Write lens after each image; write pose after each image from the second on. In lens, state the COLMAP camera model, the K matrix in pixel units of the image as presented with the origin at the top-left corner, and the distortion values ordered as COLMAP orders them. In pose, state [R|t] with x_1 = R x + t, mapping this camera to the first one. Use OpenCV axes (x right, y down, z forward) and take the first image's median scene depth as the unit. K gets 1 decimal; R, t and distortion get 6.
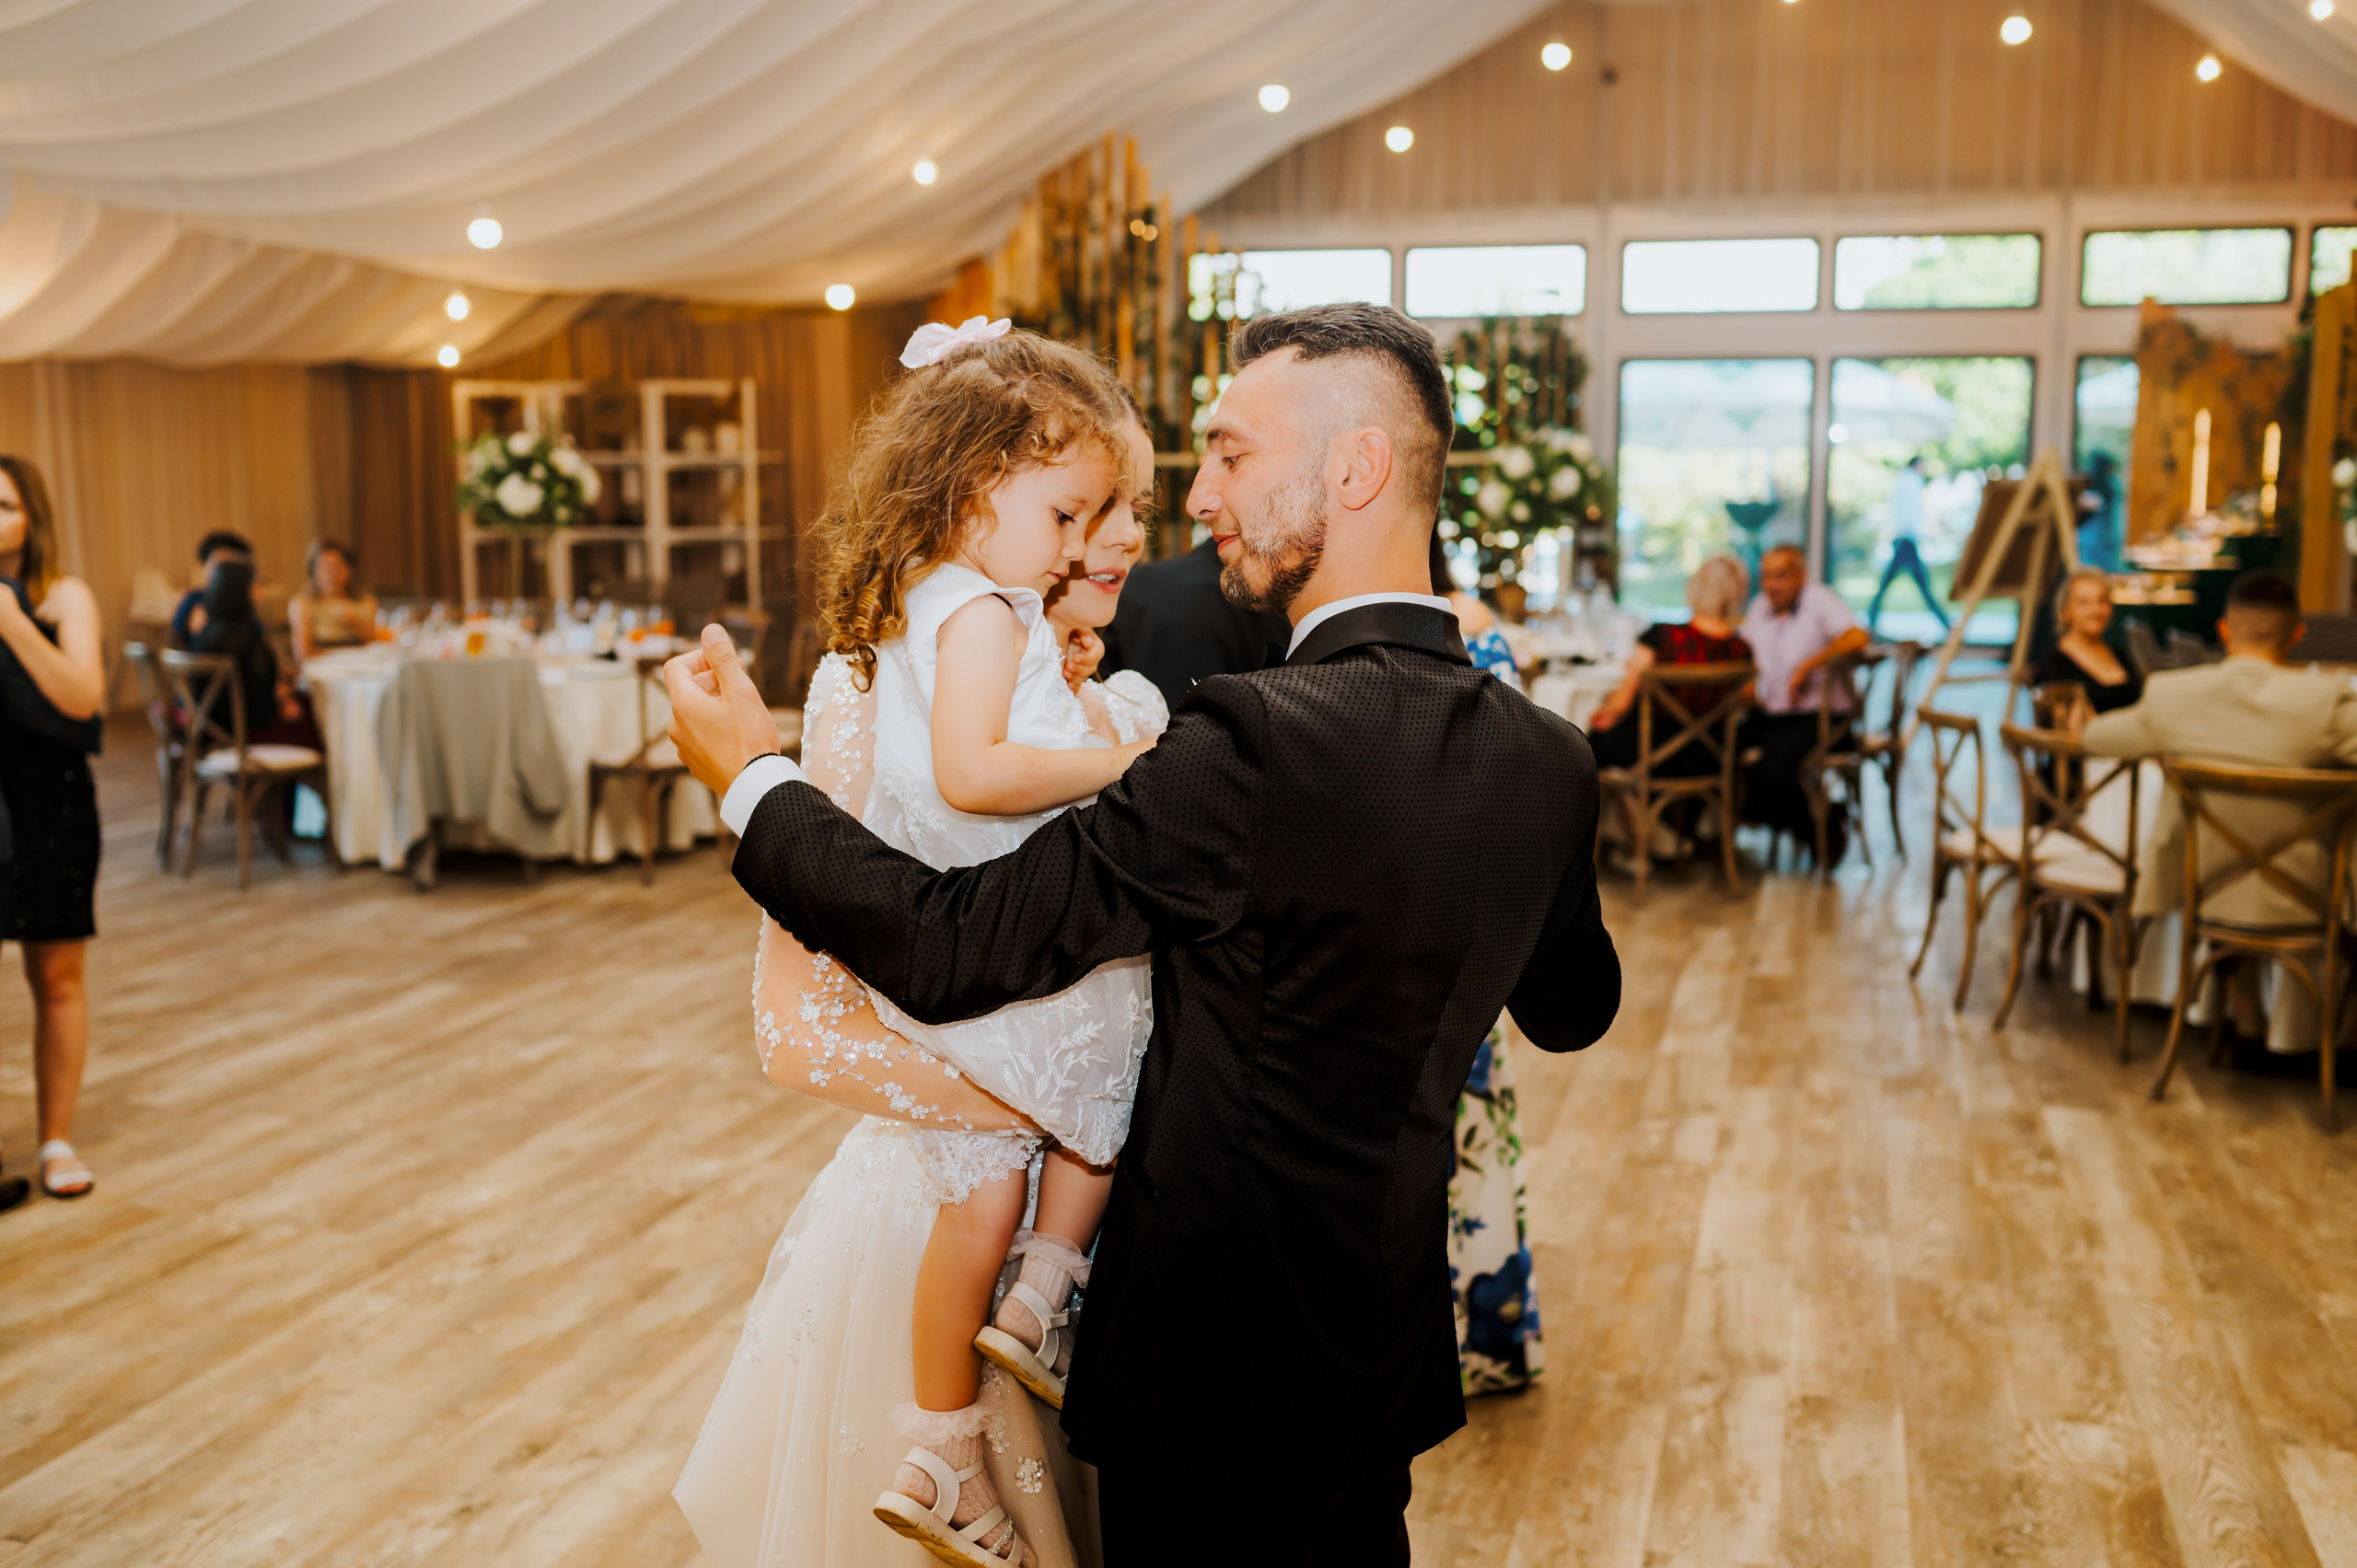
lens RADIAL K [[2277.0, 0, 1178.5], [0, 2277.0, 784.0], [0, 0, 1]] dist [-0.006925, 0.001949]
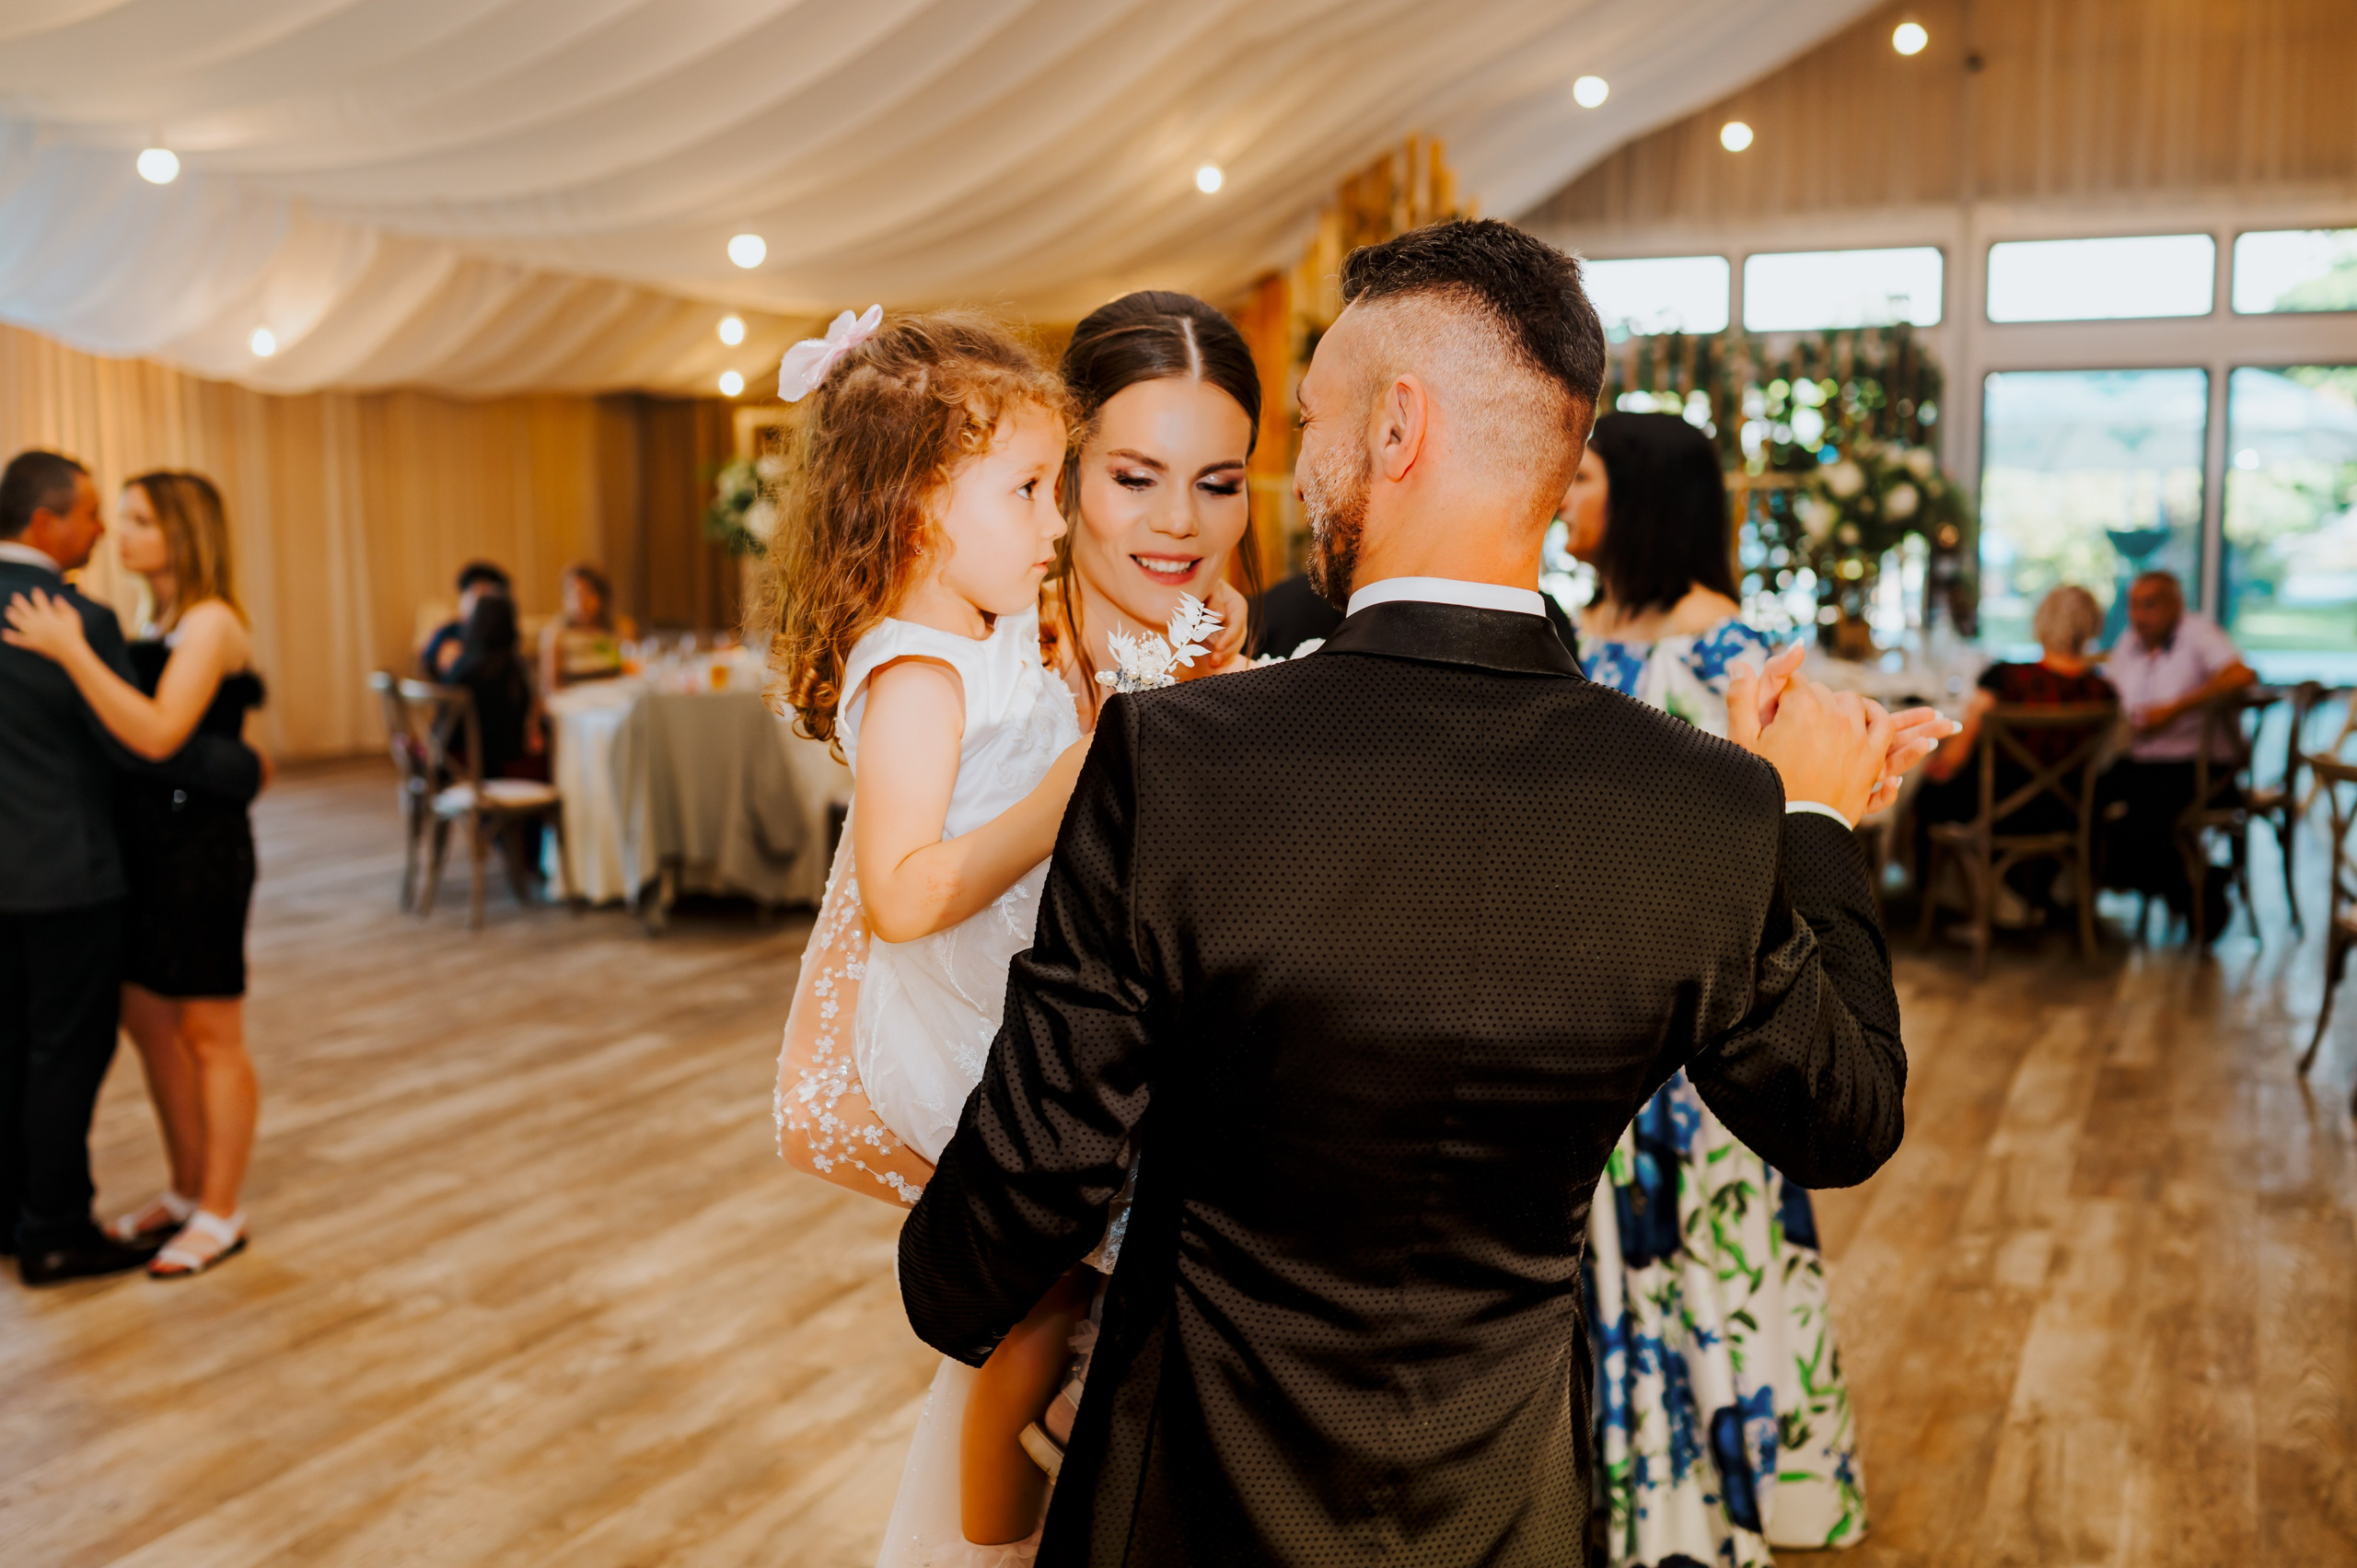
lens RADIAL K [[2371.1, 0, 1178.5], [0, 2371.1, 784.0], [0, 0, 1]] dist [-0.009787, 0.008451]
pose [[0.989737, 0.010667, -0.142499, 0.031757], [-0.013495, 0.999730, -0.018896, -0.000715], [0.142259, 0.020625, 0.989615, 0.061262]]
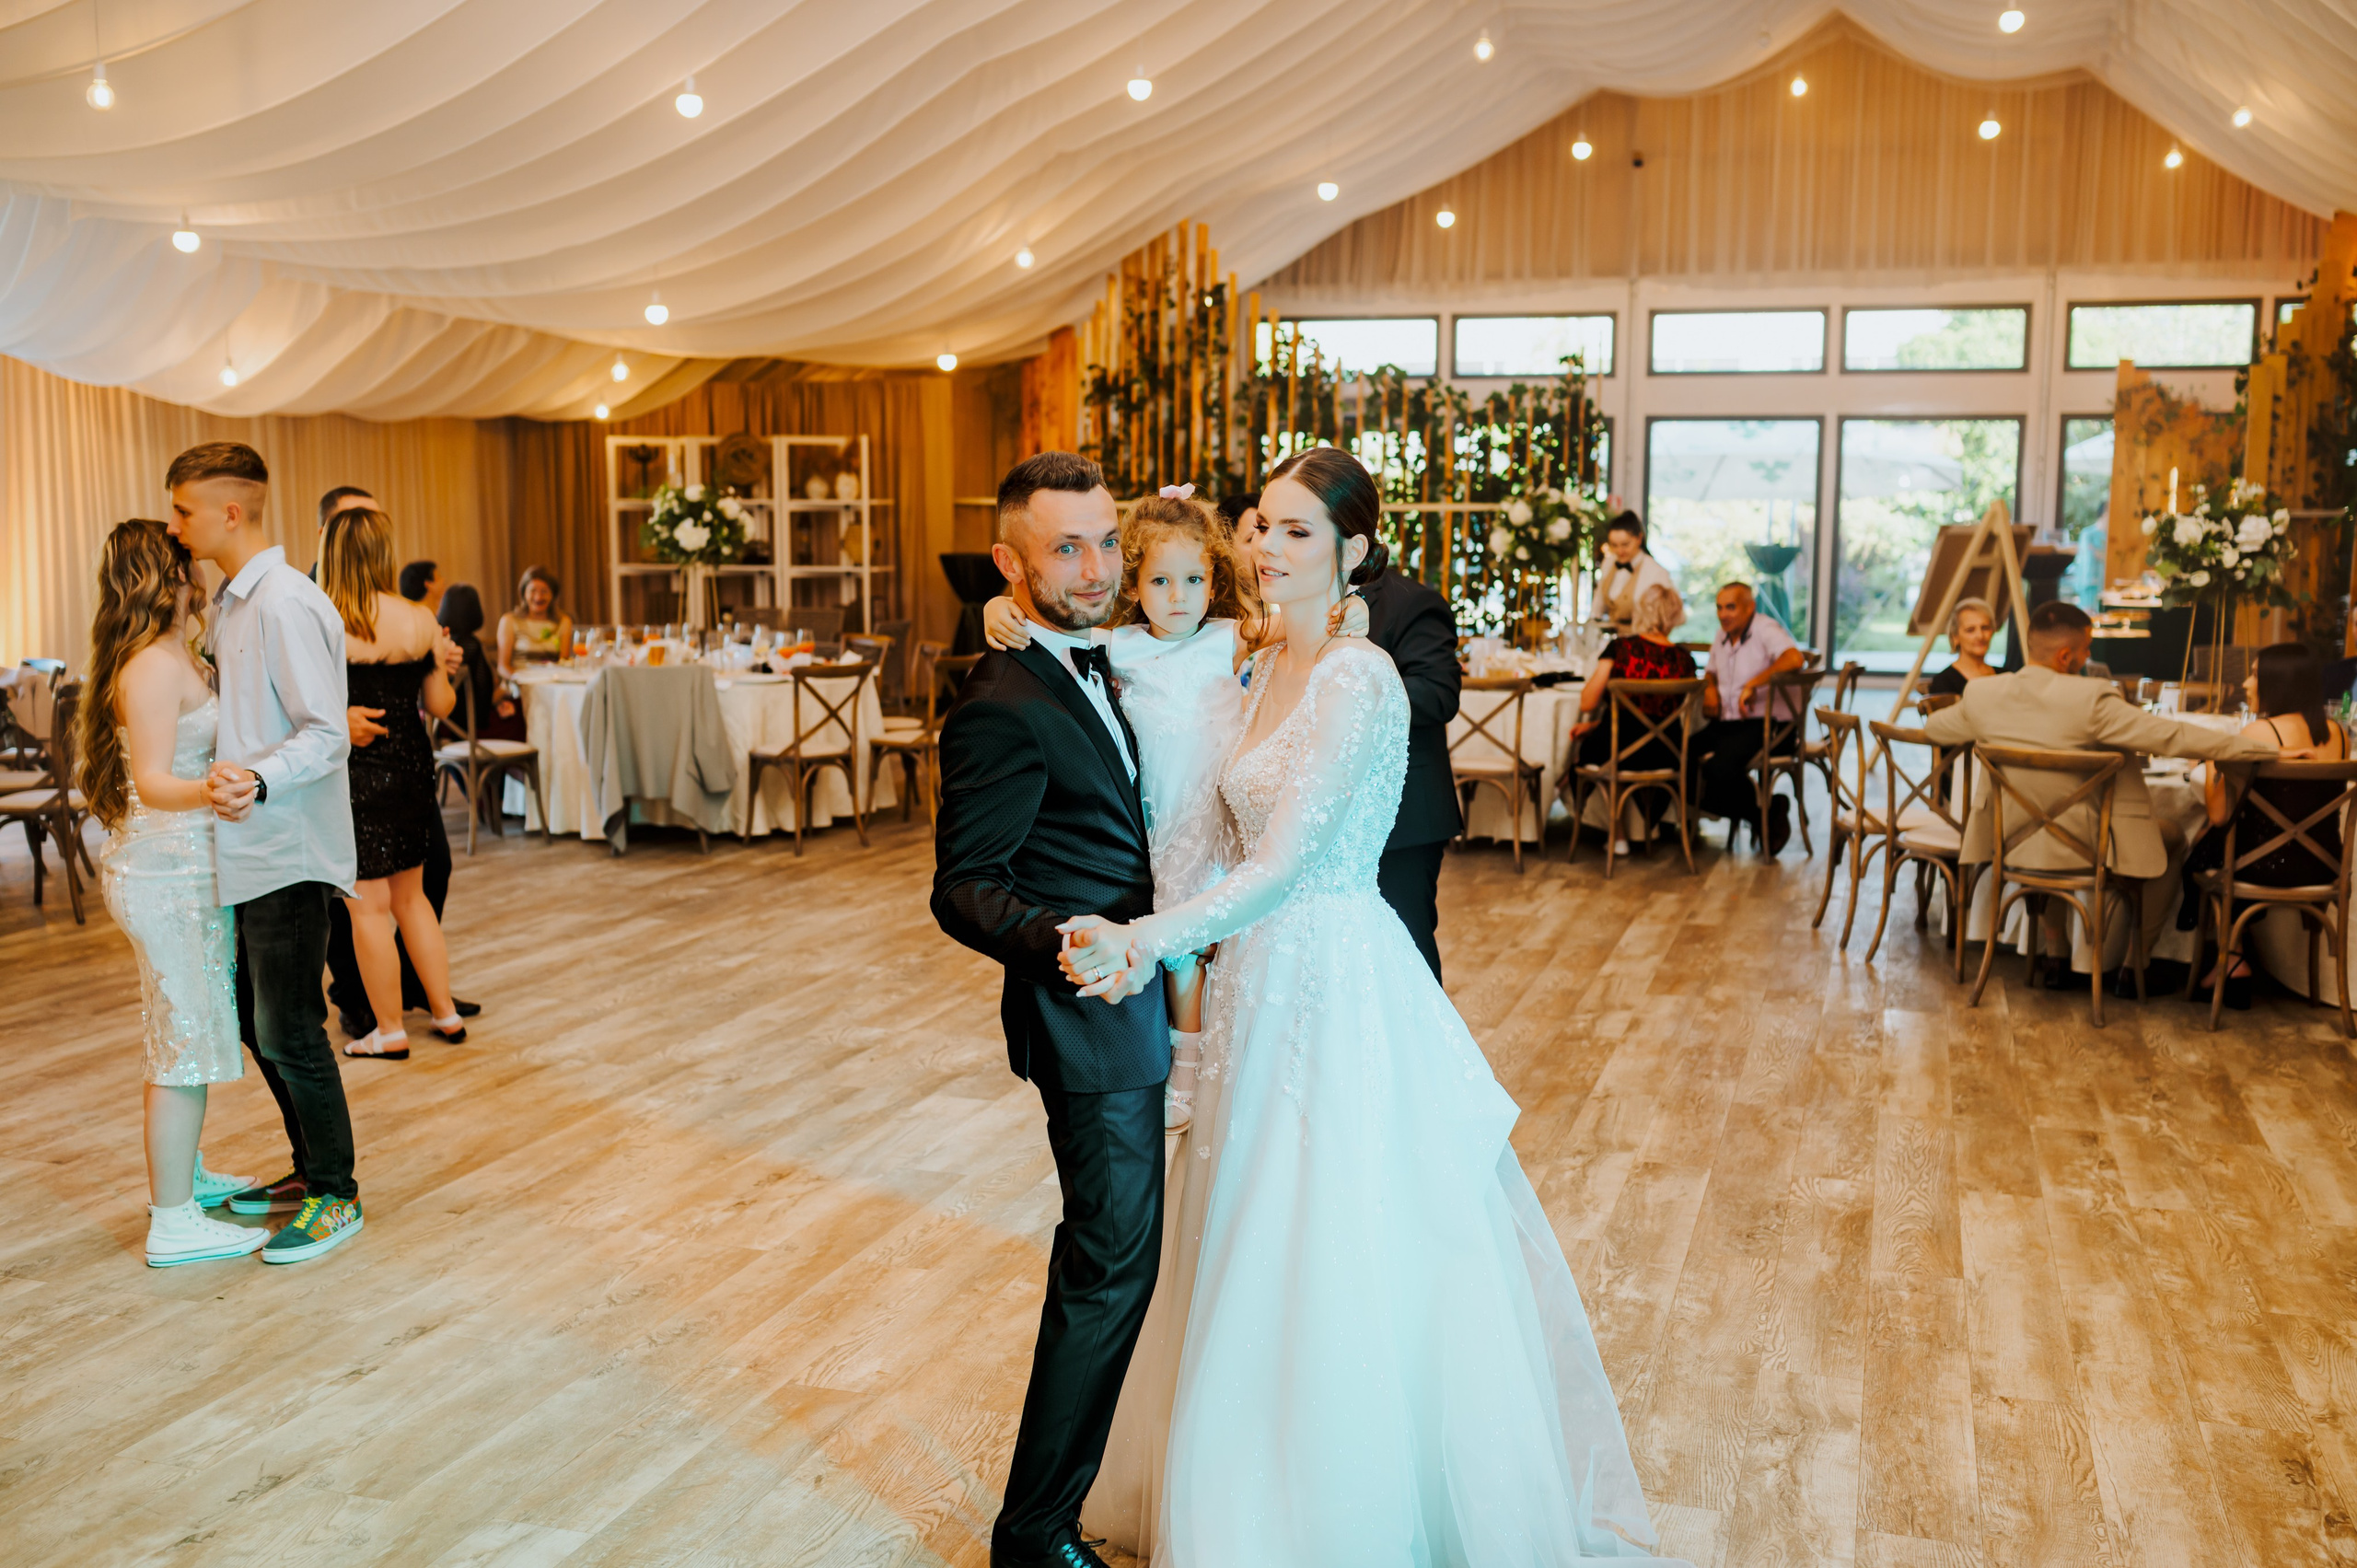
lens RADIAL K [[2277.0, 0, 1178.5], [0, 2277.0, 784.0], [0, 0, 1]] dist [-0.006925, 0.001949]
pose [[0.999418, 0.008877, -0.032923, 0.013794], [-0.009469, 0.999796, -0.017844, 0.033779], [0.032758, 0.018146, 0.999299, -0.273013]]
